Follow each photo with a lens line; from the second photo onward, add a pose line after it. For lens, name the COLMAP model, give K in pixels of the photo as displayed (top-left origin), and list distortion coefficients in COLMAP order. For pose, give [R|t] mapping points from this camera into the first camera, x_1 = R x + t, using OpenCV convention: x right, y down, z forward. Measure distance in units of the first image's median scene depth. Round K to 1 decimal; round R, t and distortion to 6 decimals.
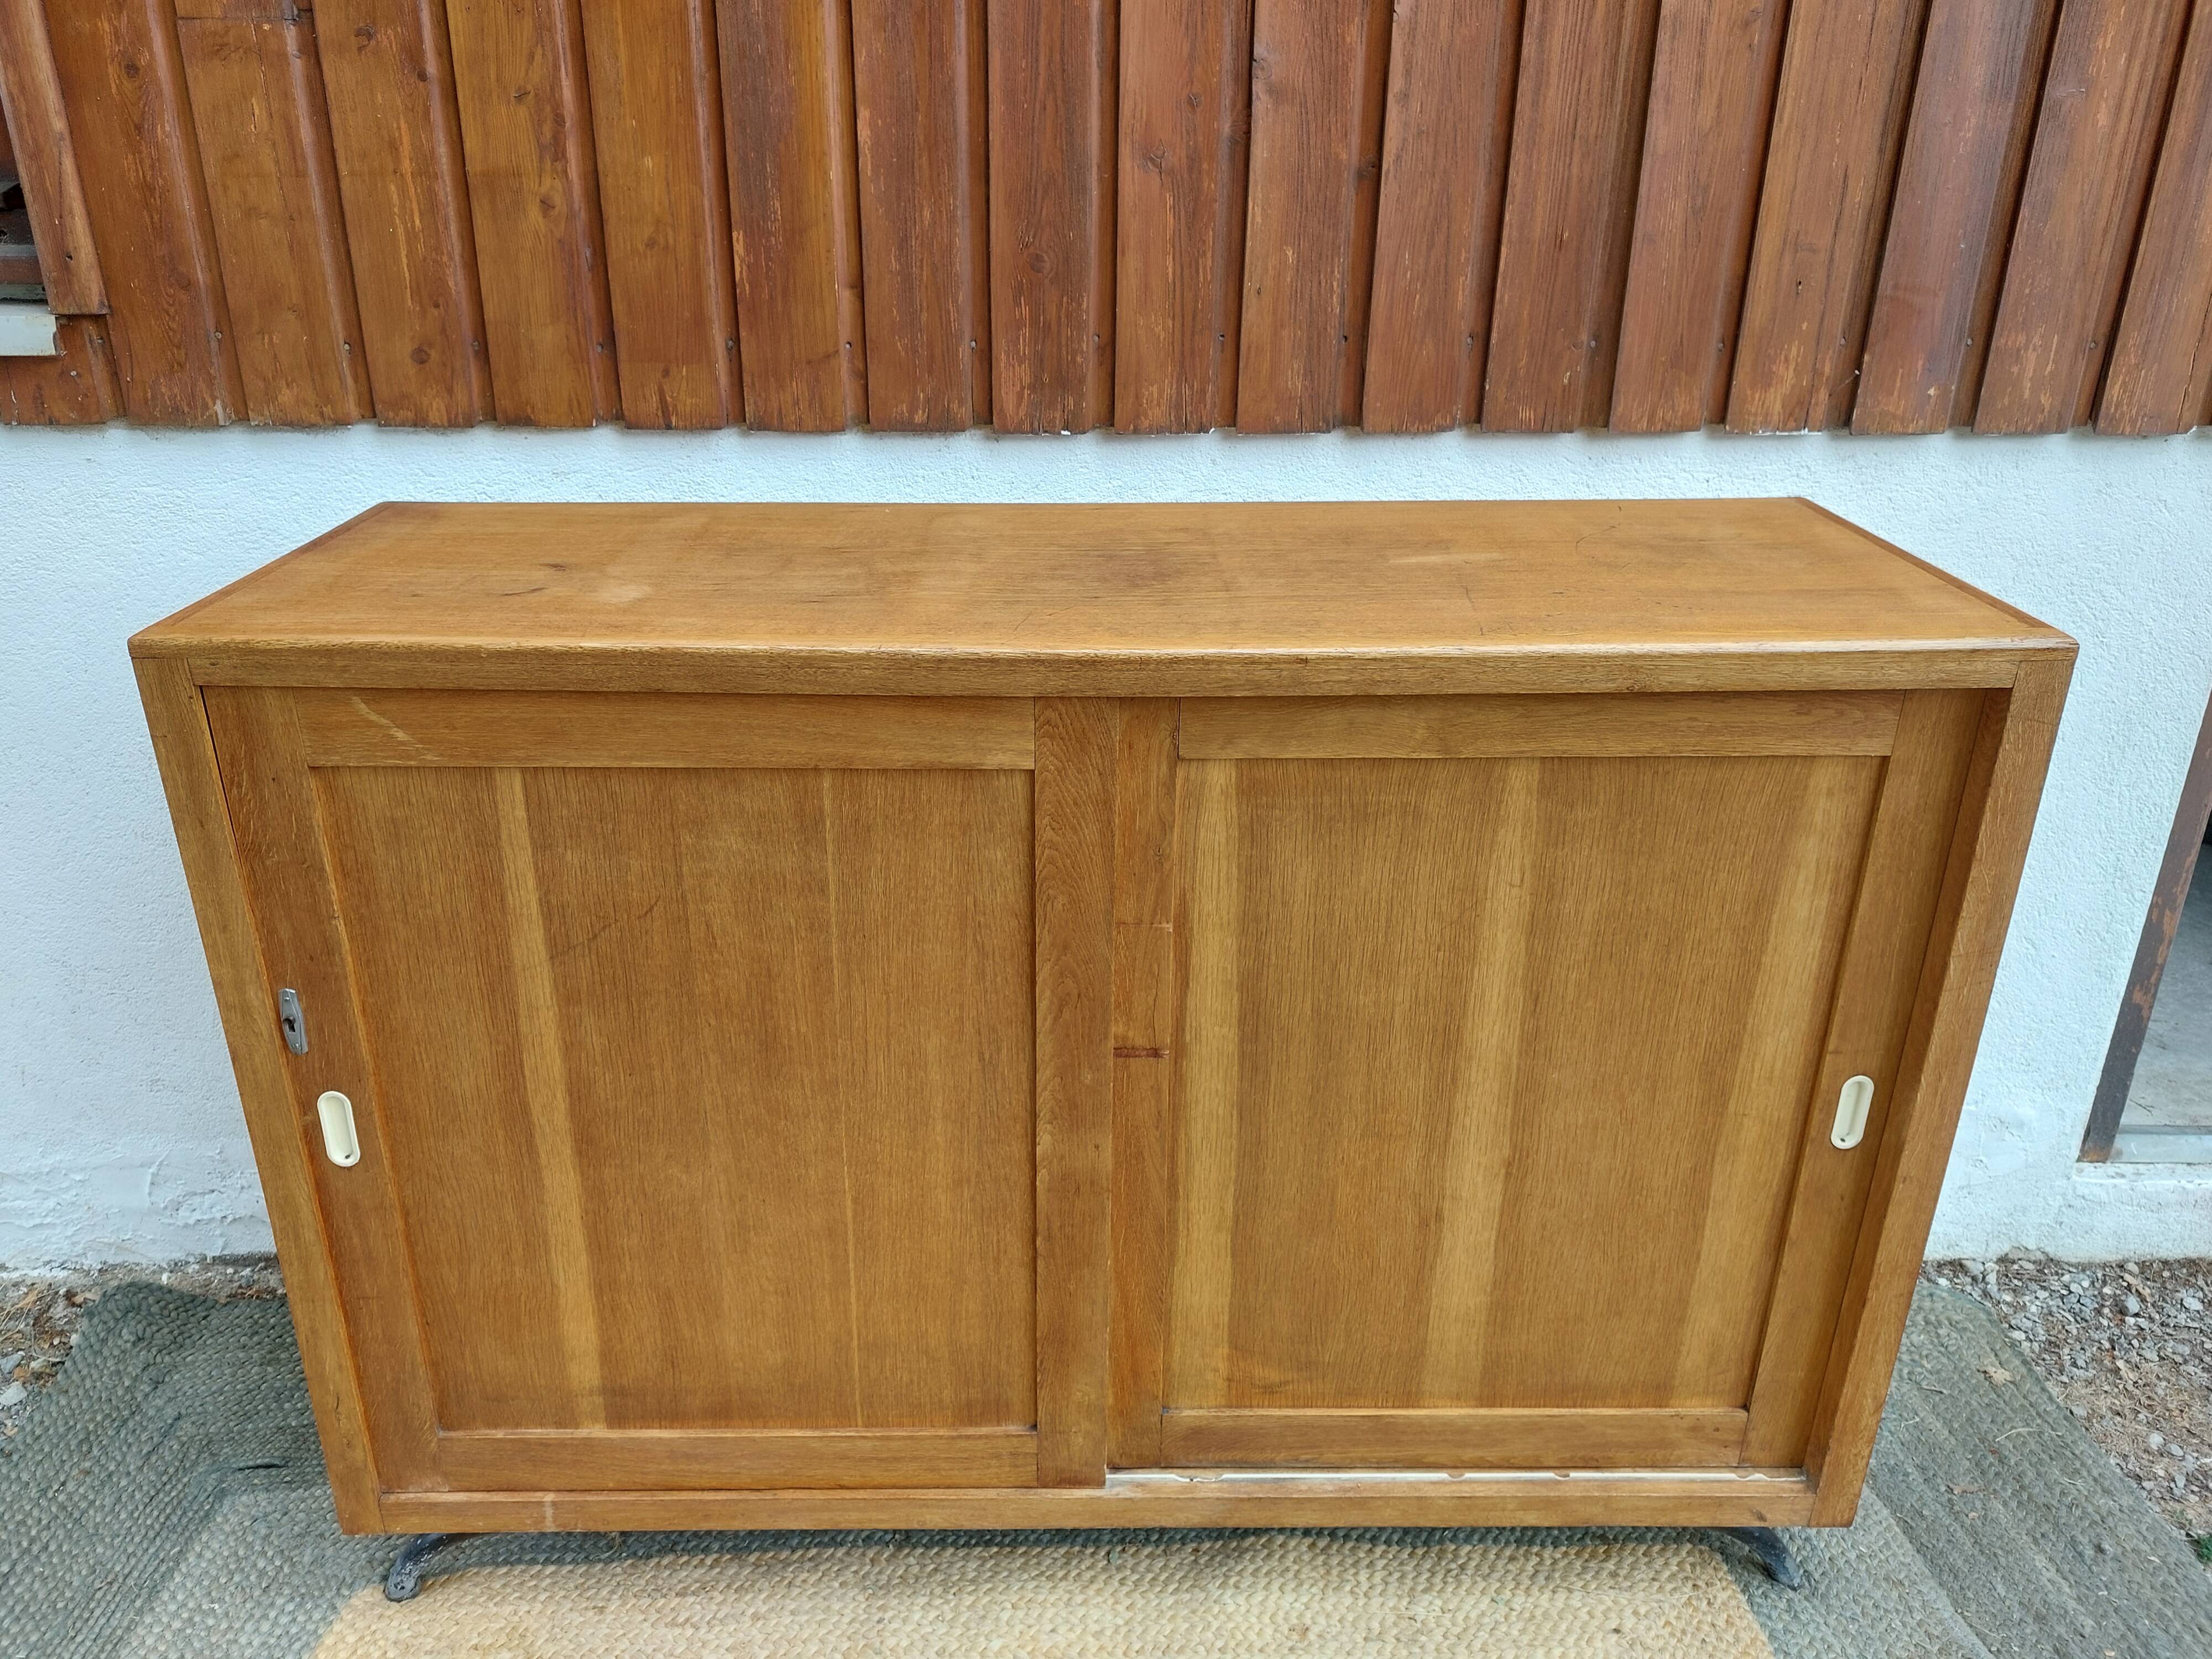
lens RADIAL K [[1595.0, 0, 1070.0], [0, 1595.0, 825.2], [0, 0, 1]] dist [0.076866, -0.085428]
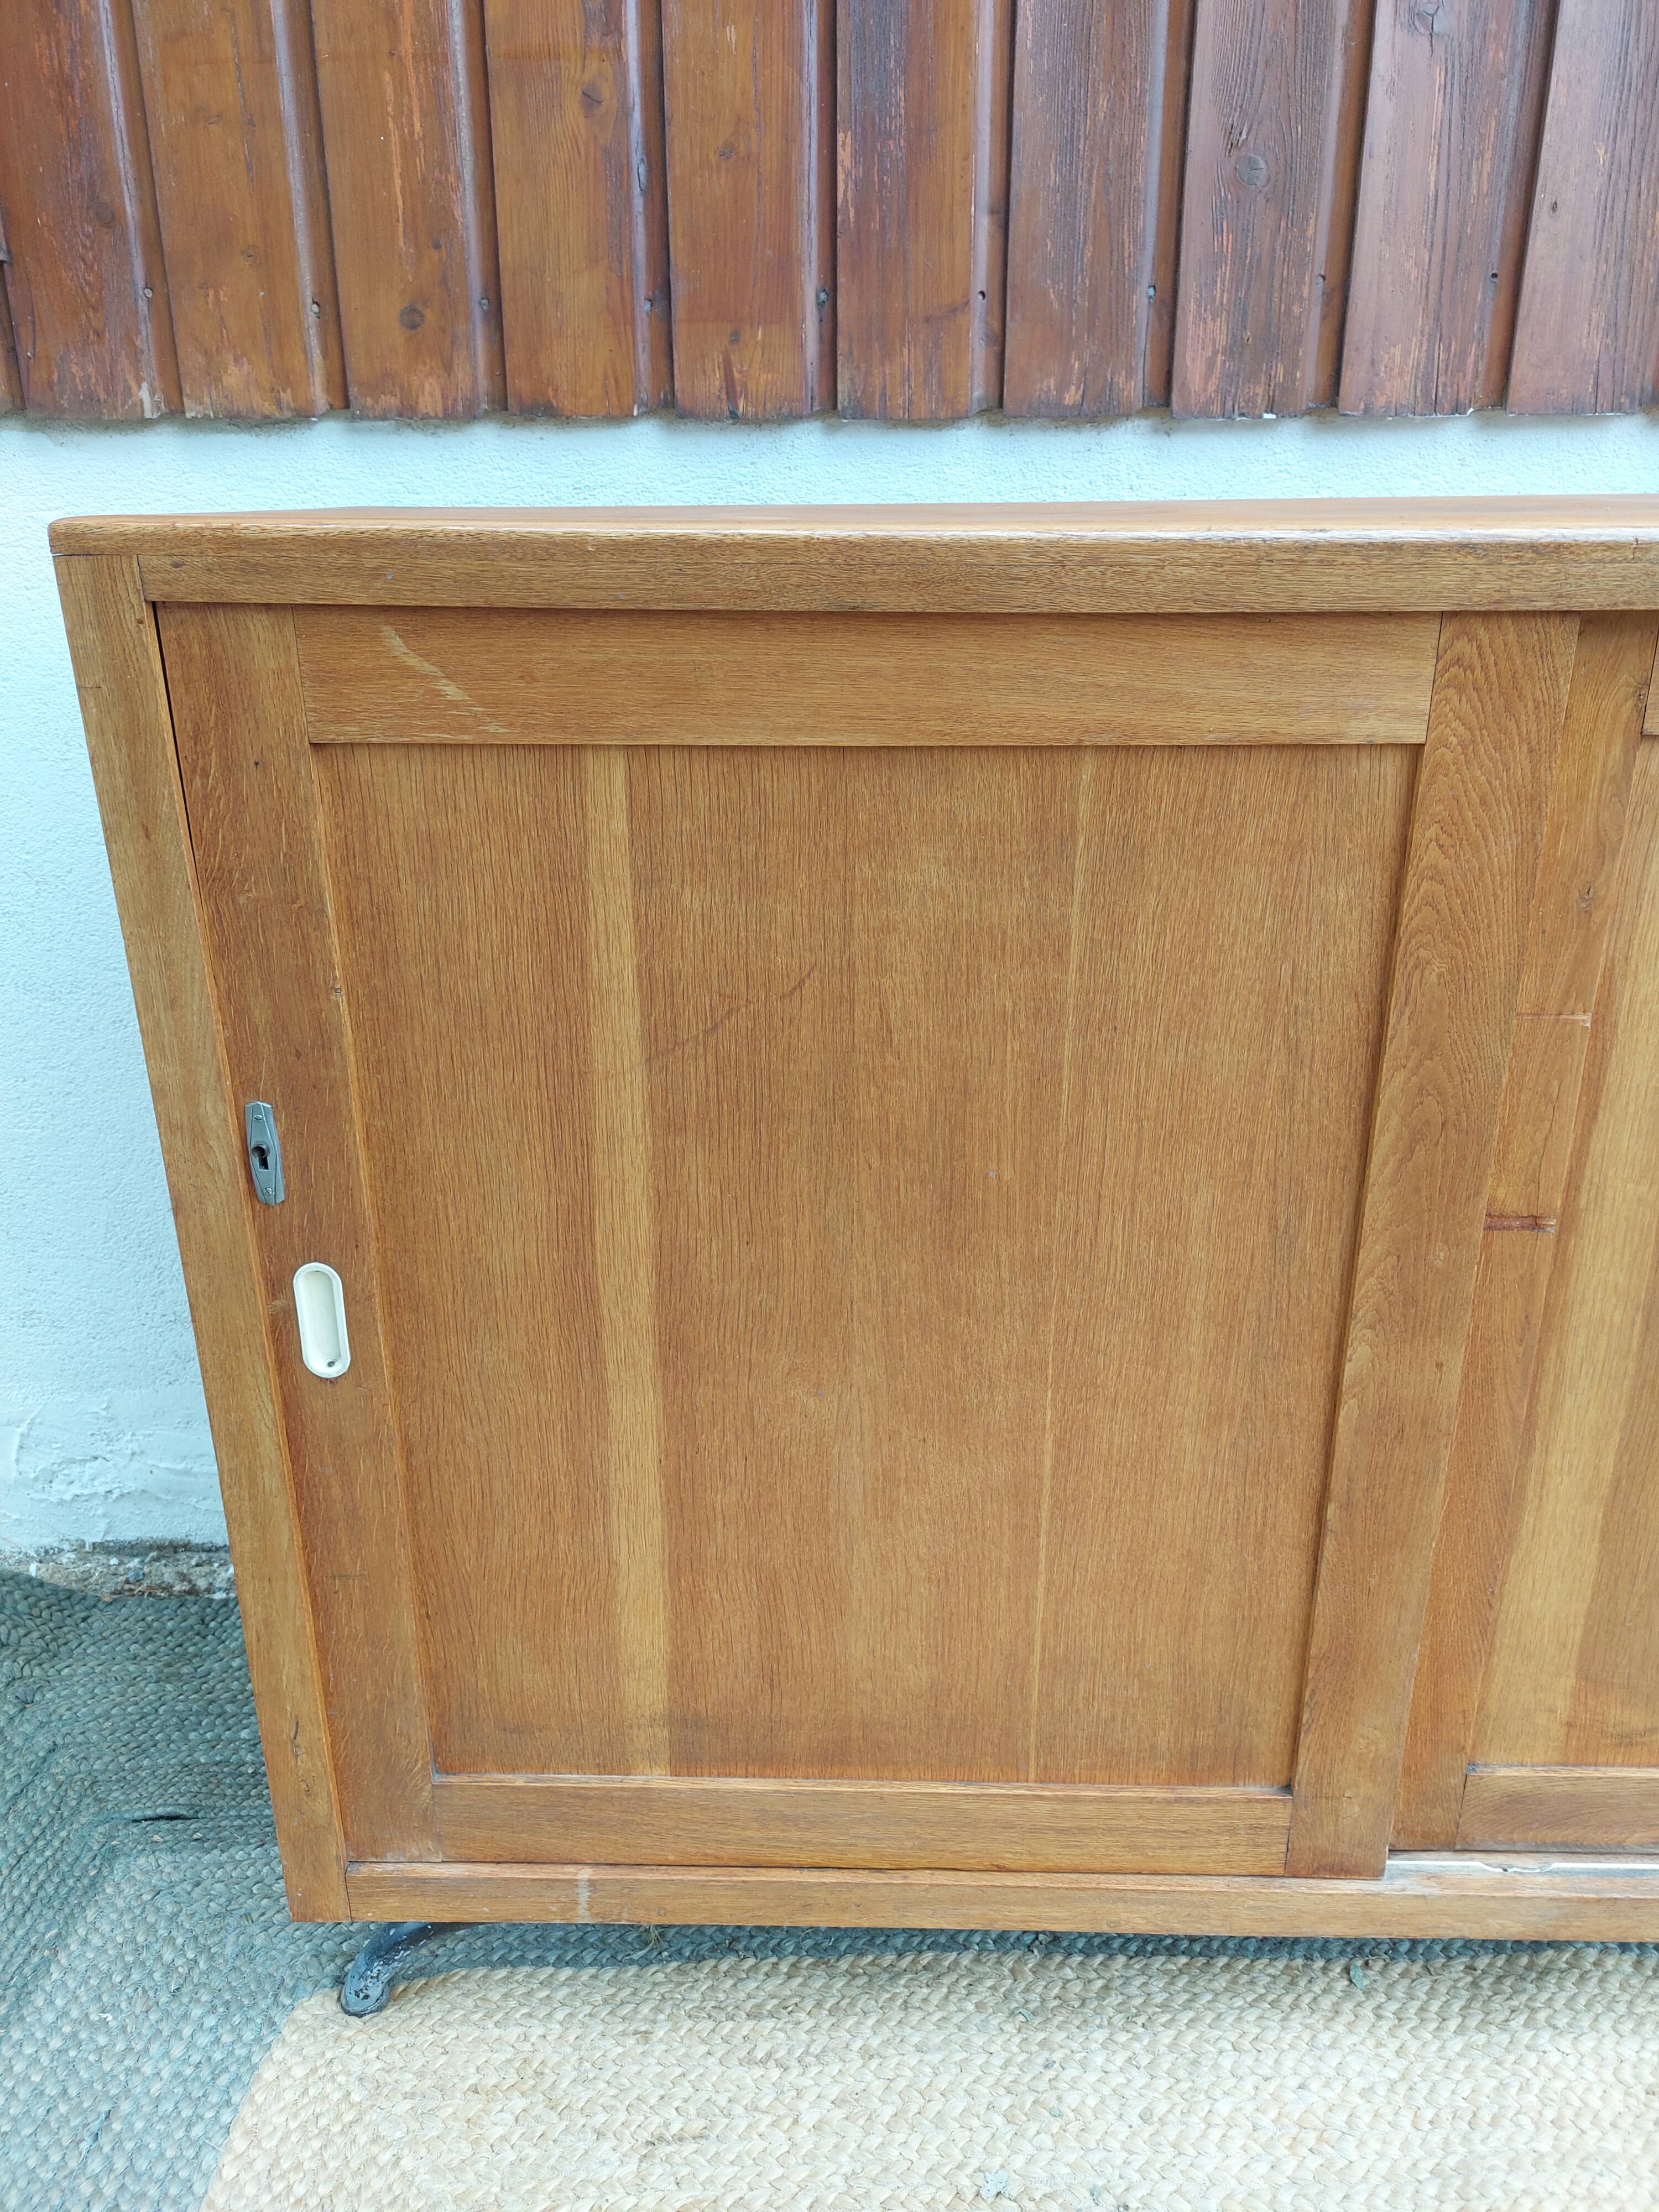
lens RADIAL K [[1578.0, 0, 843.3], [0, 1578.0, 1099.2], [0, 0, 1]] dist [0.094095, -0.116110]
pose [[0.999569, 0.004206, -0.029051, -0.190499], [-0.005412, 0.999121, -0.041565, 0.108328], [0.028850, 0.041704, 0.998713, 0.295181]]
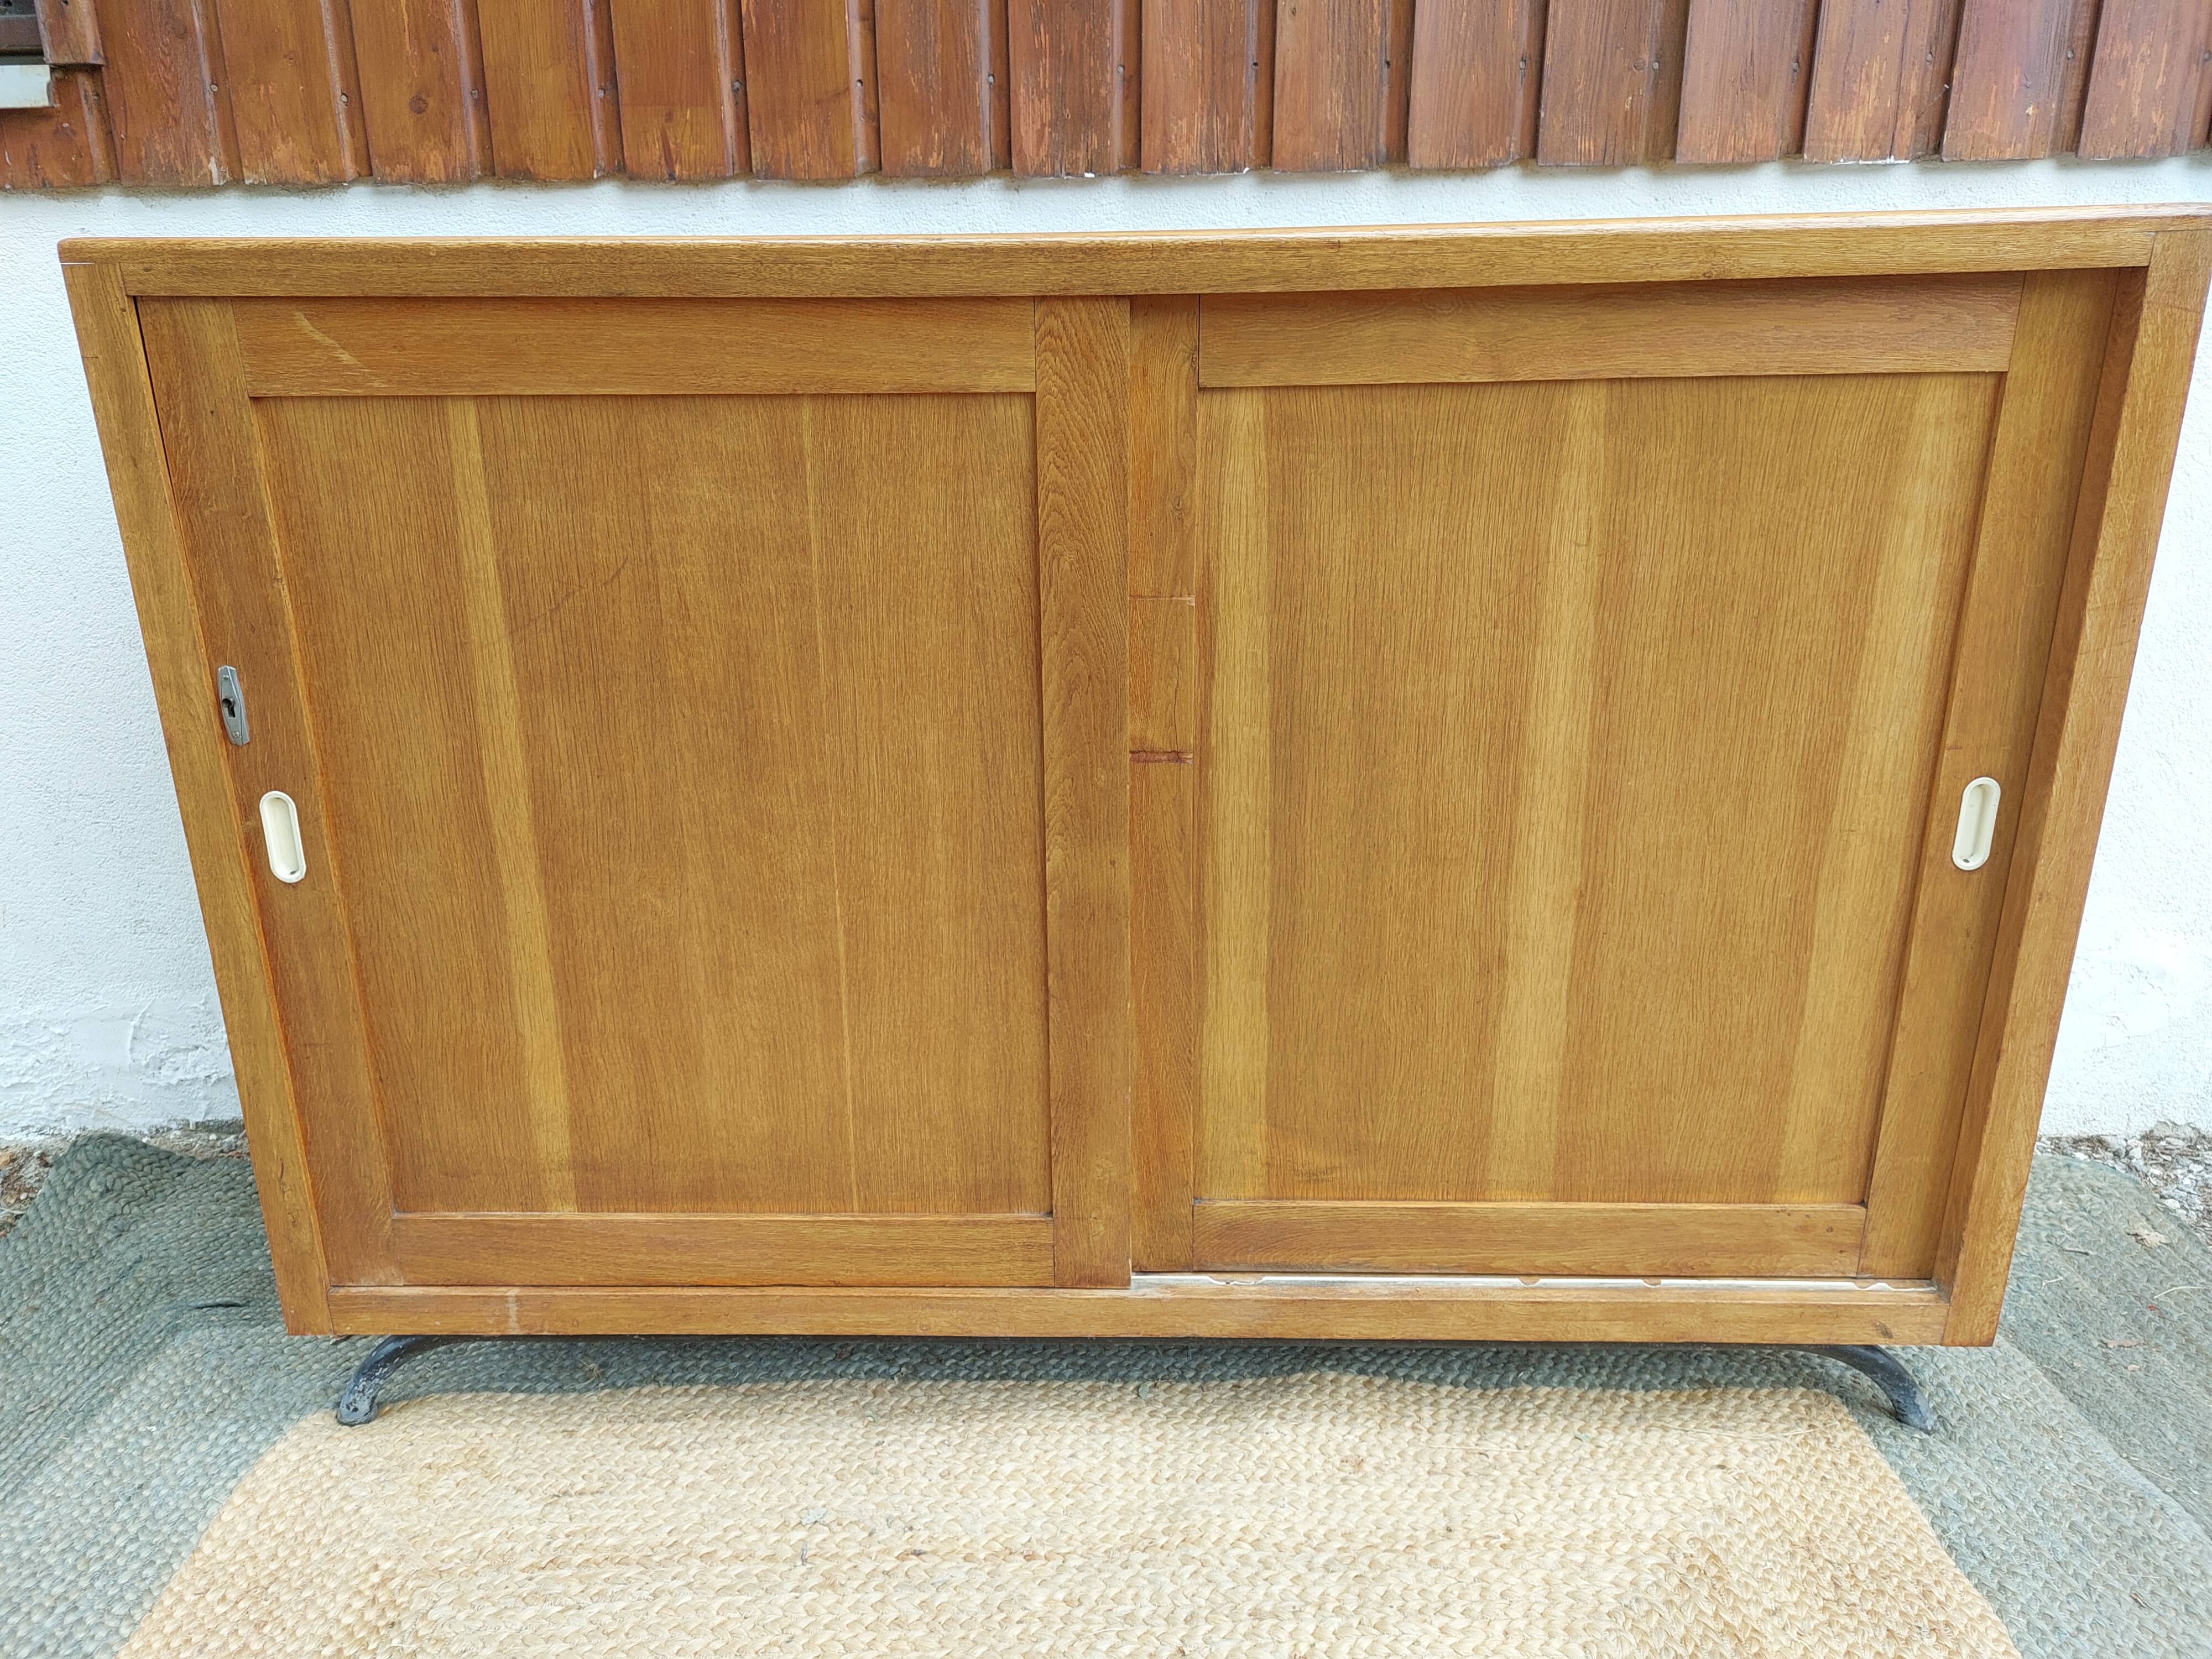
lens RADIAL K [[1588.6, 0, 1079.3], [0, 1588.6, 828.1], [0, 0, 1]] dist [0.058587, -0.055705]
pose [[0.999152, -0.003294, -0.041050, 0.030699], [0.000125, 0.997034, -0.076956, 0.225749], [0.041182, 0.076886, 0.996189, 0.102114]]
